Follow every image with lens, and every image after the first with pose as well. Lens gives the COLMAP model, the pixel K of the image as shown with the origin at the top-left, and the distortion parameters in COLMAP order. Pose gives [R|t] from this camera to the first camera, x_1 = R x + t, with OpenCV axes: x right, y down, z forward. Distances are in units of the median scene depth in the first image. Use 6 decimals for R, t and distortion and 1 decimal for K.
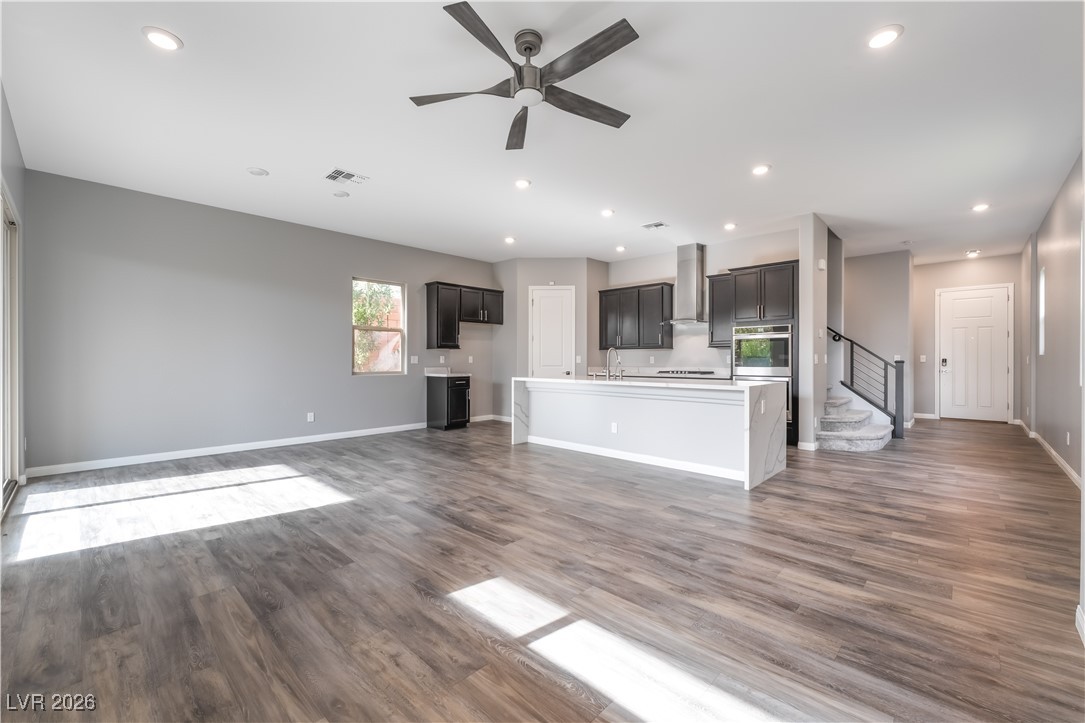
lens RADIAL K [[445.8, 0, 541.5], [0, 445.8, 358.3], [0, 0, 1]] dist [-0.001584, -0.001130]
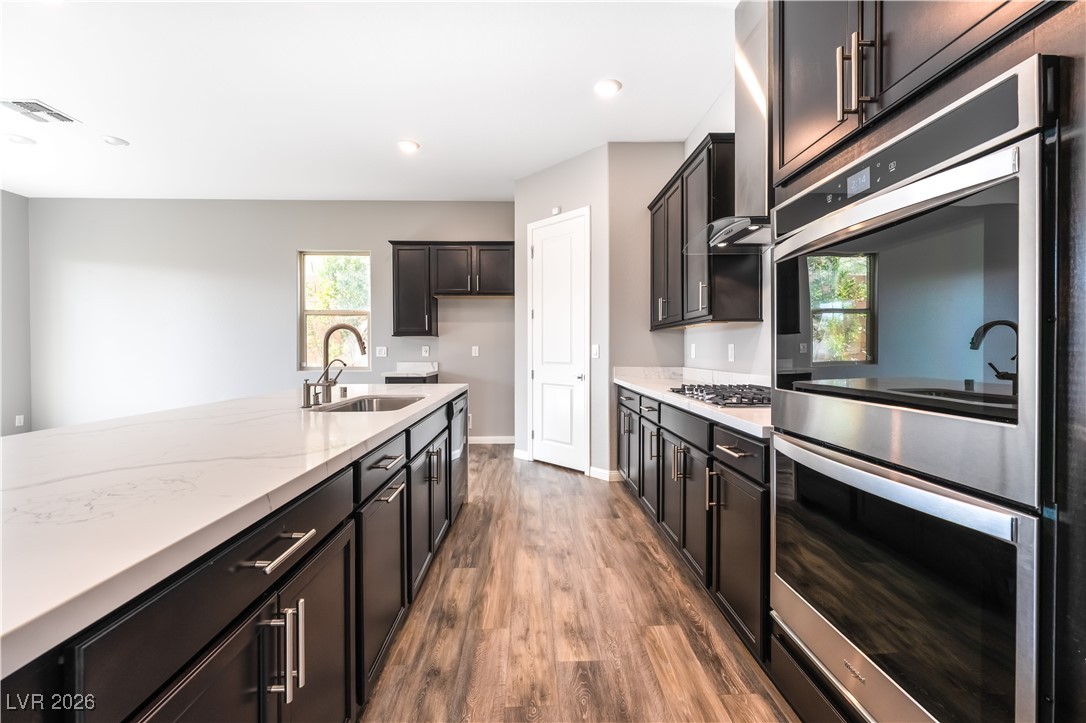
lens RADIAL K [[446.2, 0, 546.1], [0, 446.2, 356.8], [0, 0, 1]] dist [-0.001584, -0.001130]
pose [[0.731454, 0.007296, -0.681852, 0.604300], [0.007311, 0.999801, 0.018541, -0.000080], [0.681852, -0.018547, 0.731255, 0.916781]]
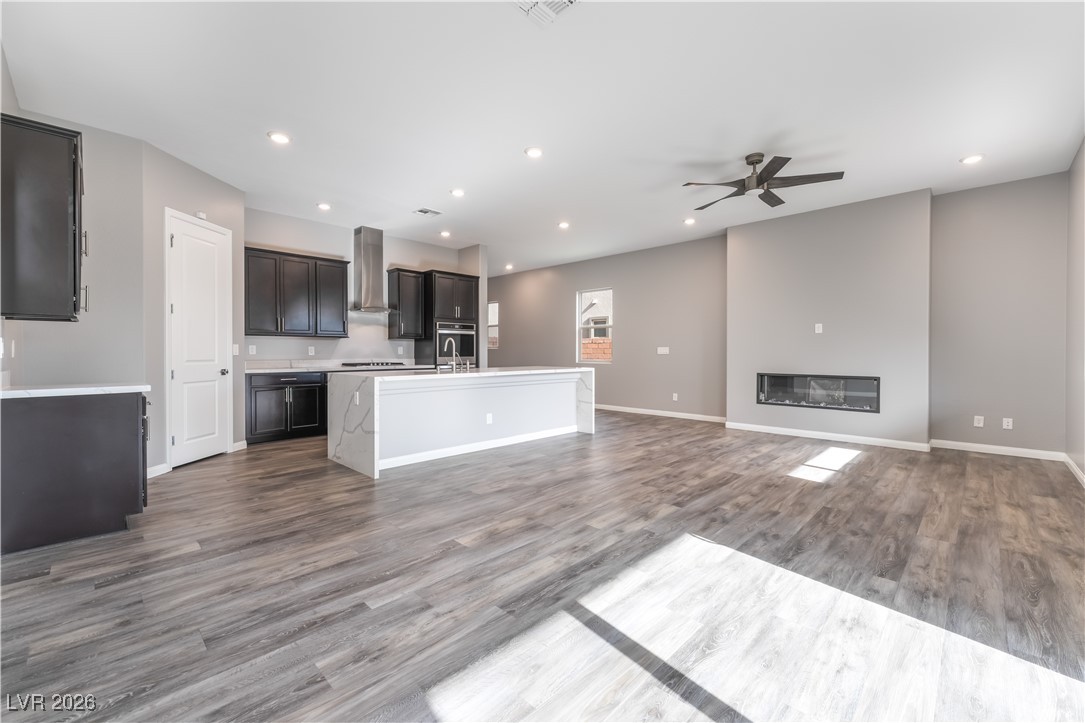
lens RADIAL K [[445.8, 0, 539.7], [0, 445.8, 355.8], [0, 0, 1]] dist [-0.001584, -0.001130]
pose [[0.016018, -0.007979, 0.999840, -0.833493], [-0.004837, 0.999956, 0.008057, 0.006007], [-0.999860, -0.004966, 0.015979, 0.873761]]
